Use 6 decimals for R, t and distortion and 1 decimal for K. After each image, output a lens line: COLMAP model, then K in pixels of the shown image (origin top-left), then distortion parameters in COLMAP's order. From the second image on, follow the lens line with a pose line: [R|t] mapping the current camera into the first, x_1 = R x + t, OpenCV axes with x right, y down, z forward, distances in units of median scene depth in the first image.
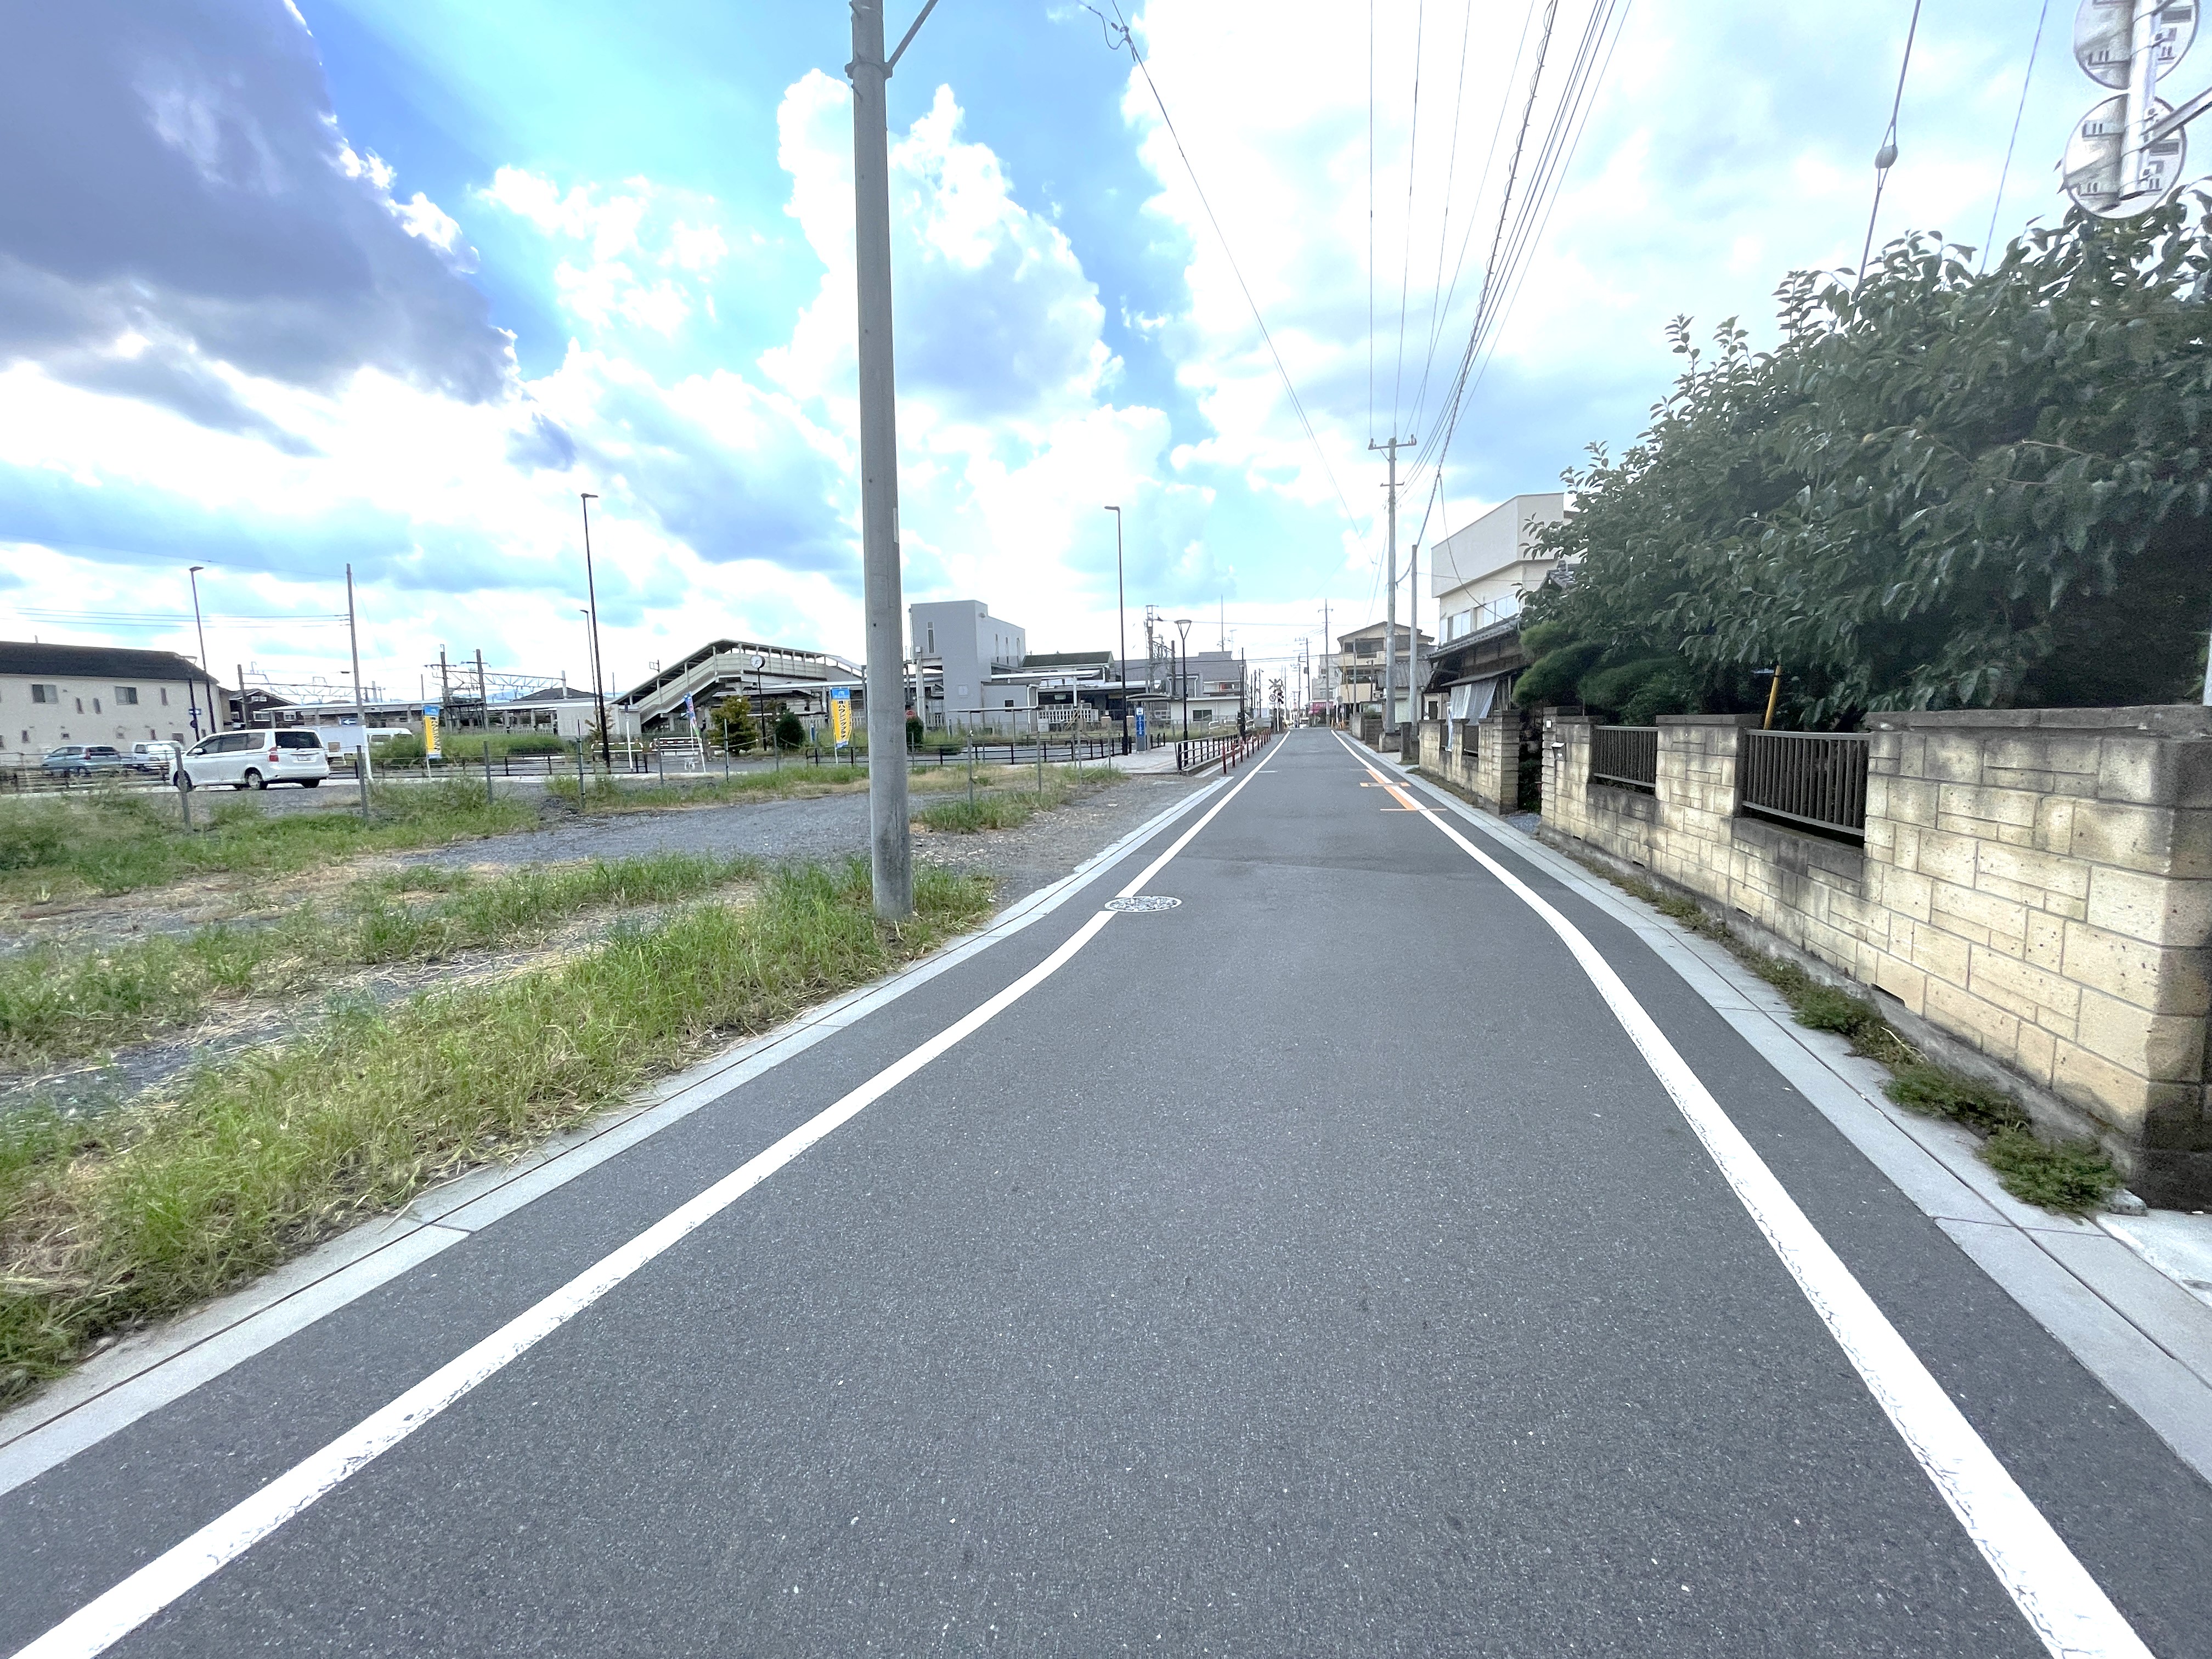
lens RADIAL K [[892.1, 0, 1110.3], [0, 892.1, 819.0], [0, 0, 1]] dist [0.004544, -0.000370]
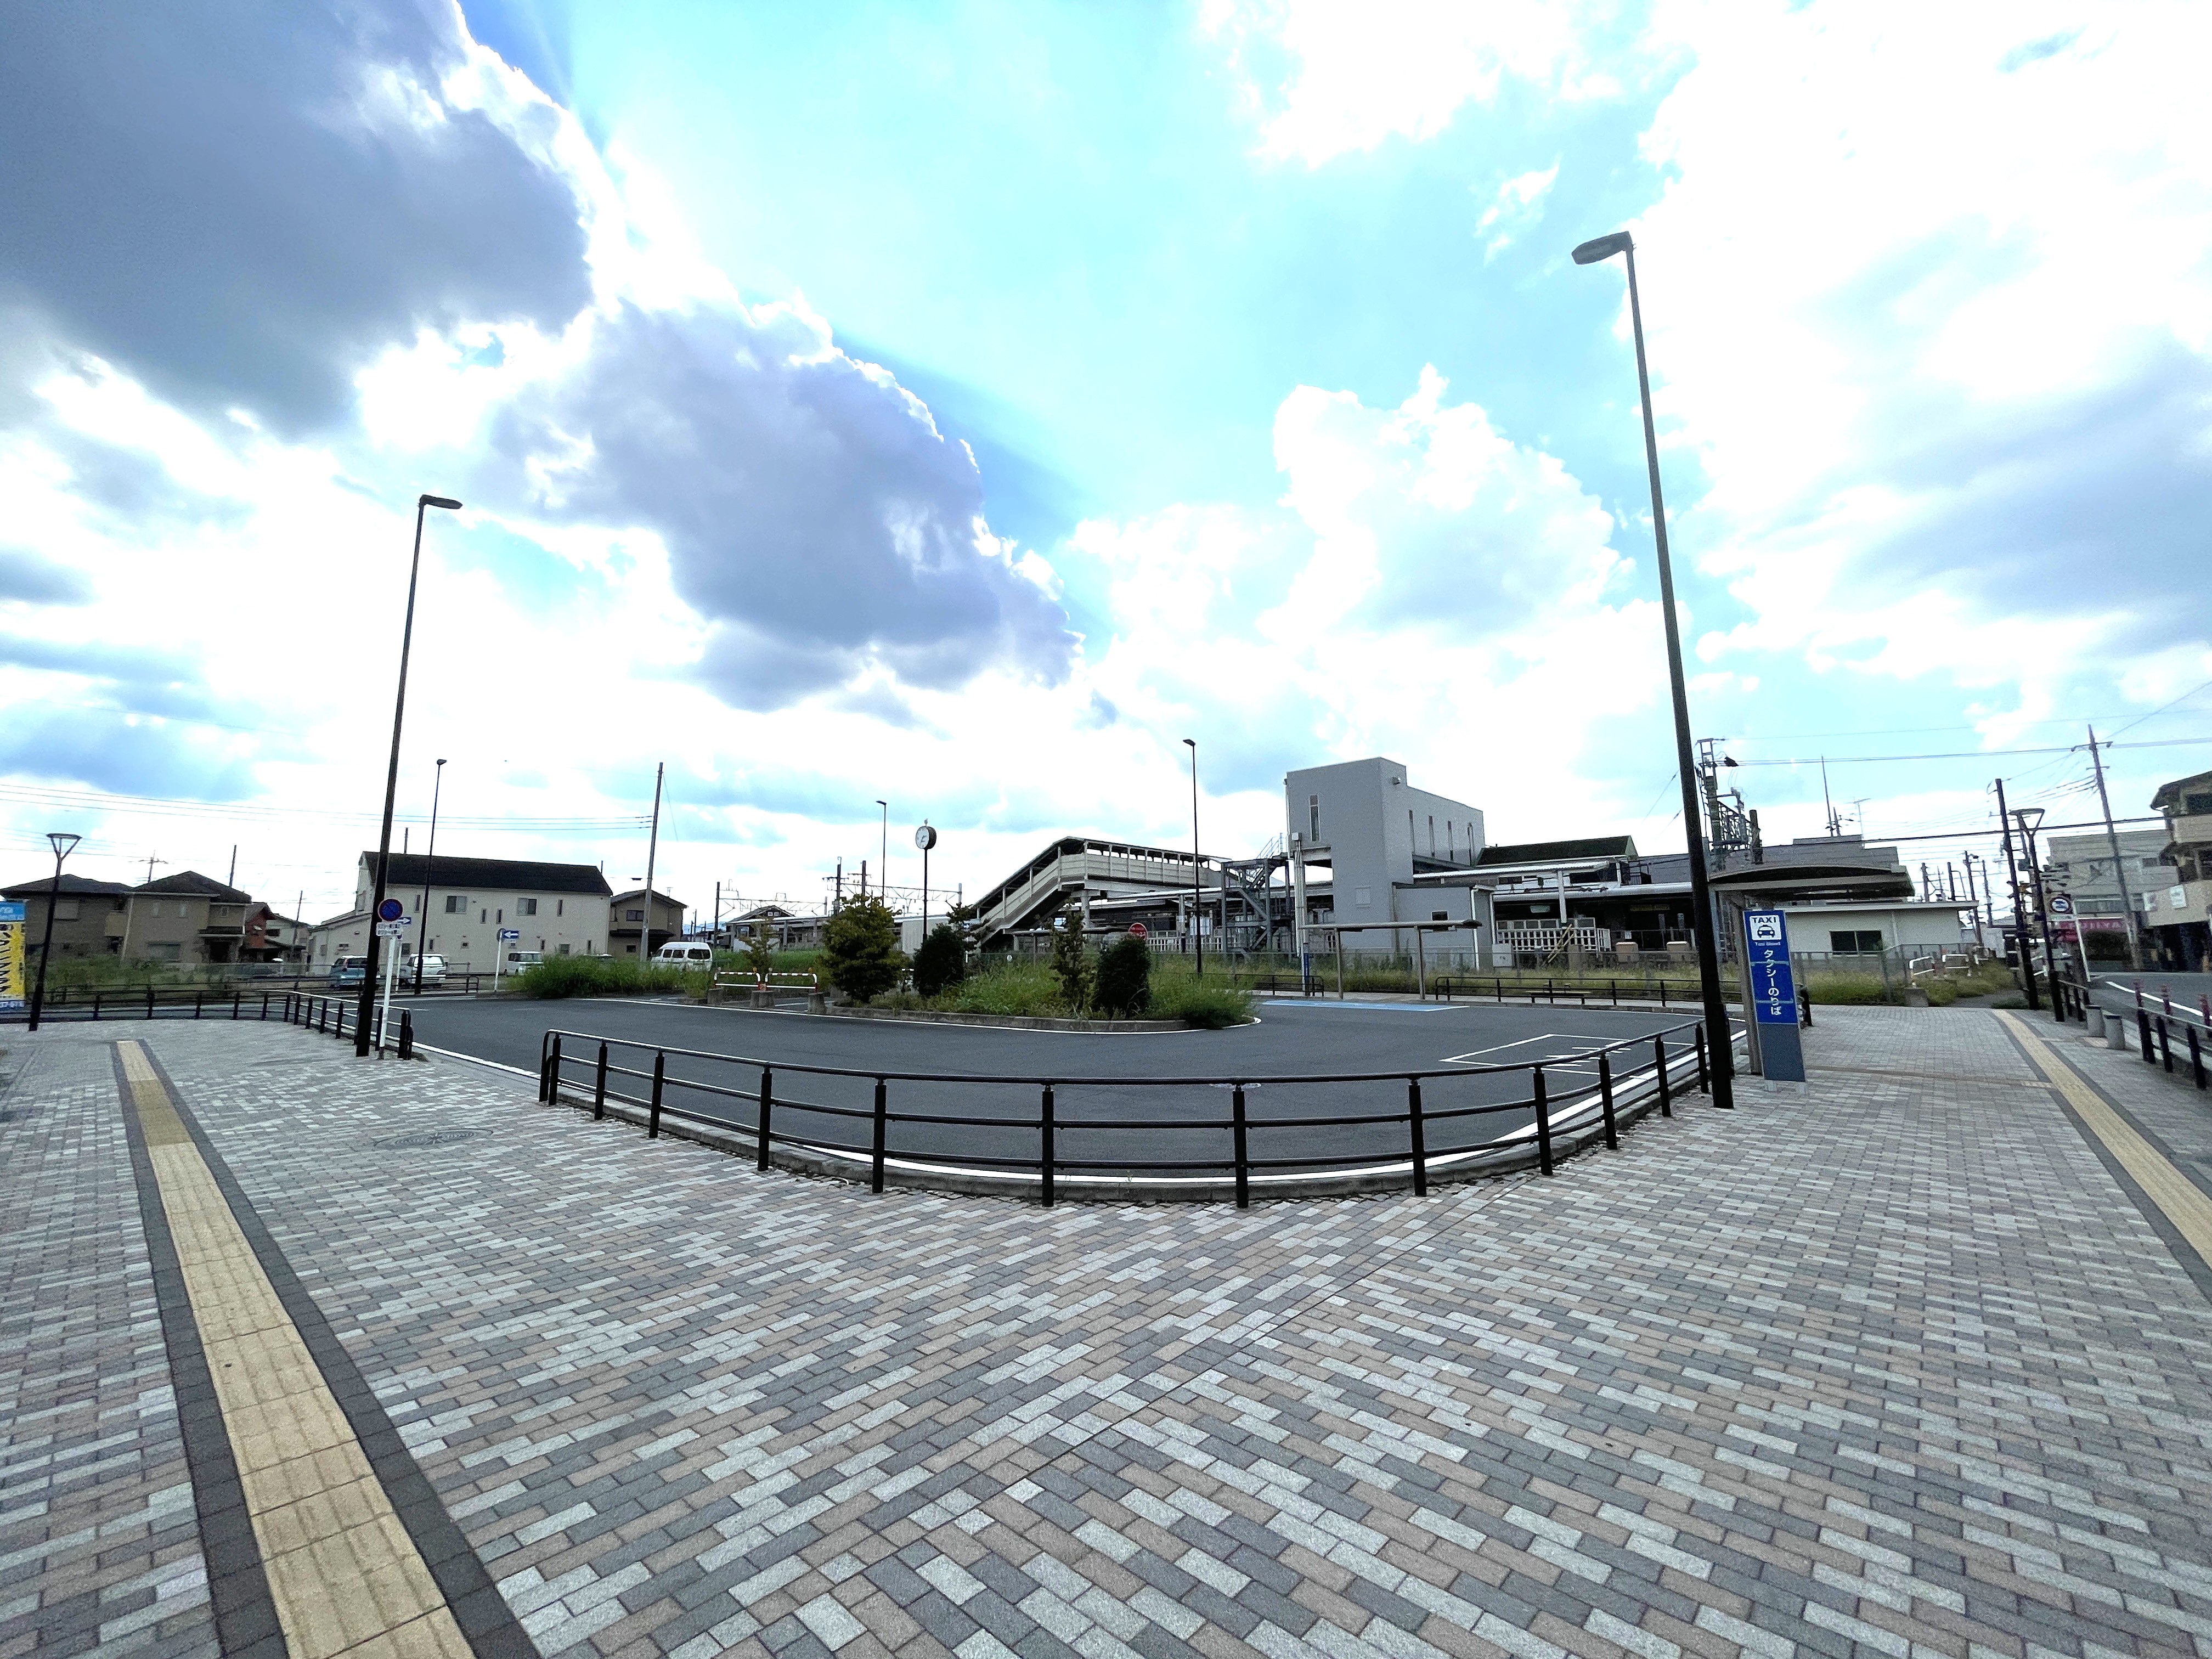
lens RADIAL K [[892.1, 0, 1110.3], [0, 892.1, 819.0], [0, 0, 1]] dist [0.004544, -0.000370]
pose [[0.863584, -0.052370, -0.501477, 0.000777], [-0.070893, 0.972099, -0.223602, -0.032927], [0.499195, 0.228651, 0.835777, 0.278771]]
